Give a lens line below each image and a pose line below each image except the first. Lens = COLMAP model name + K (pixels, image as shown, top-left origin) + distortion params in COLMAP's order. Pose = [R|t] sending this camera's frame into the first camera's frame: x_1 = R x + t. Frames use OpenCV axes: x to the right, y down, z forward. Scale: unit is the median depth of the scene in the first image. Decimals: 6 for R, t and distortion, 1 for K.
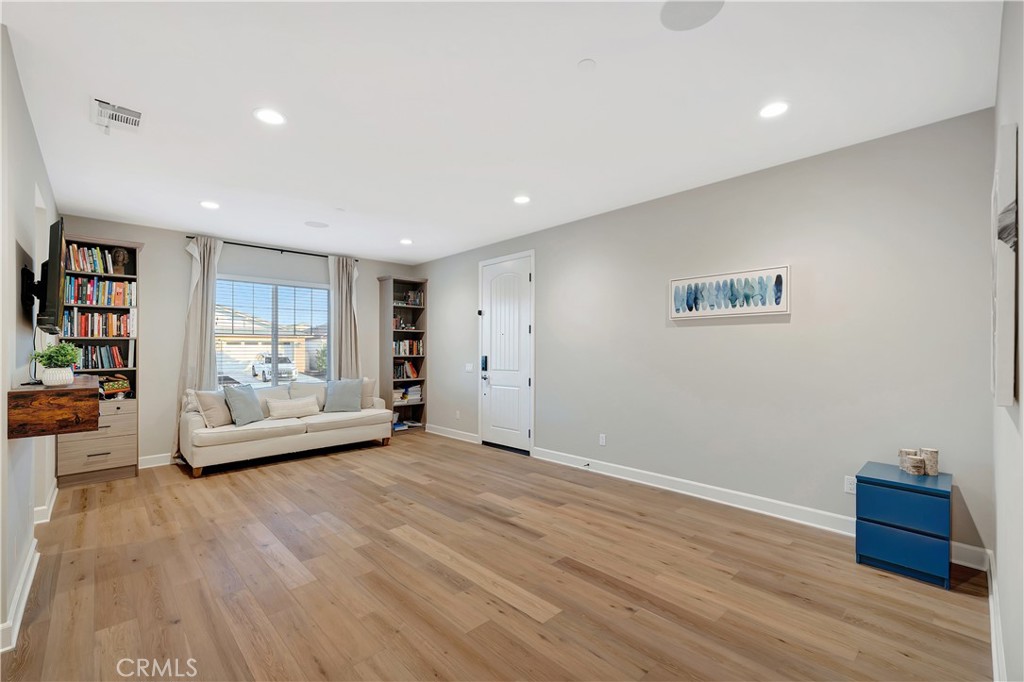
lens RADIAL K [[440.0, 0, 512.0], [0, 440.0, 341.0], [0, 0, 1]] dist [-0.000383, 0.000034]
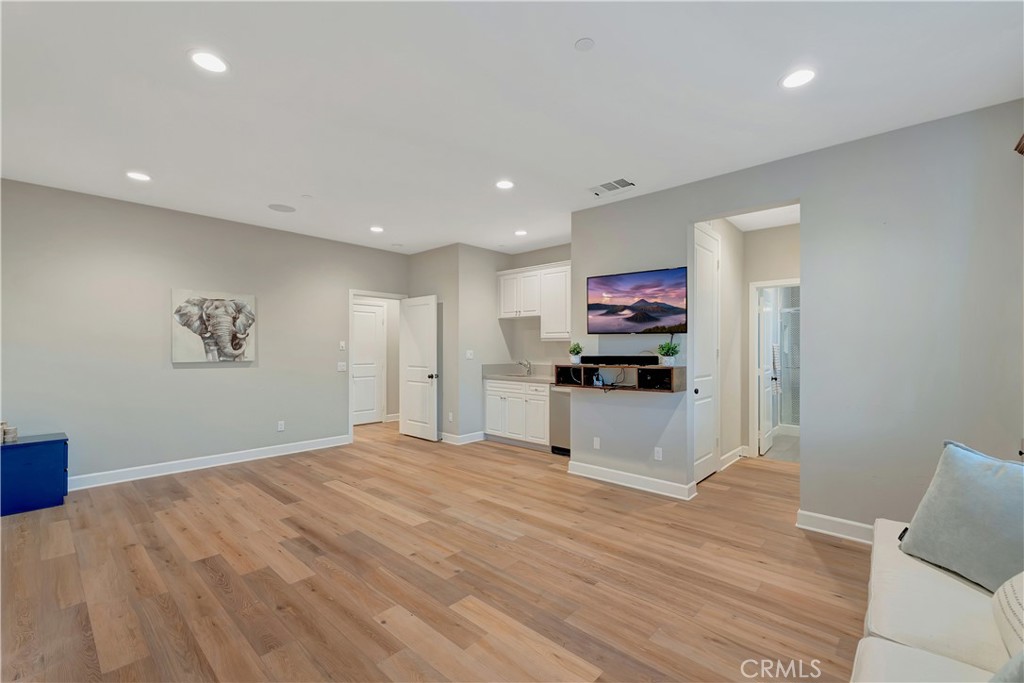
lens RADIAL K [[425.5, 0, 509.0], [0, 425.5, 343.7], [0, 0, 1]] dist [0.003374, 0.000282]
pose [[-0.997465, 0.002319, -0.071120, -0.390725], [0.004675, 0.999445, -0.032984, 0.044023], [0.071004, -0.033233, -0.996922, 2.001610]]
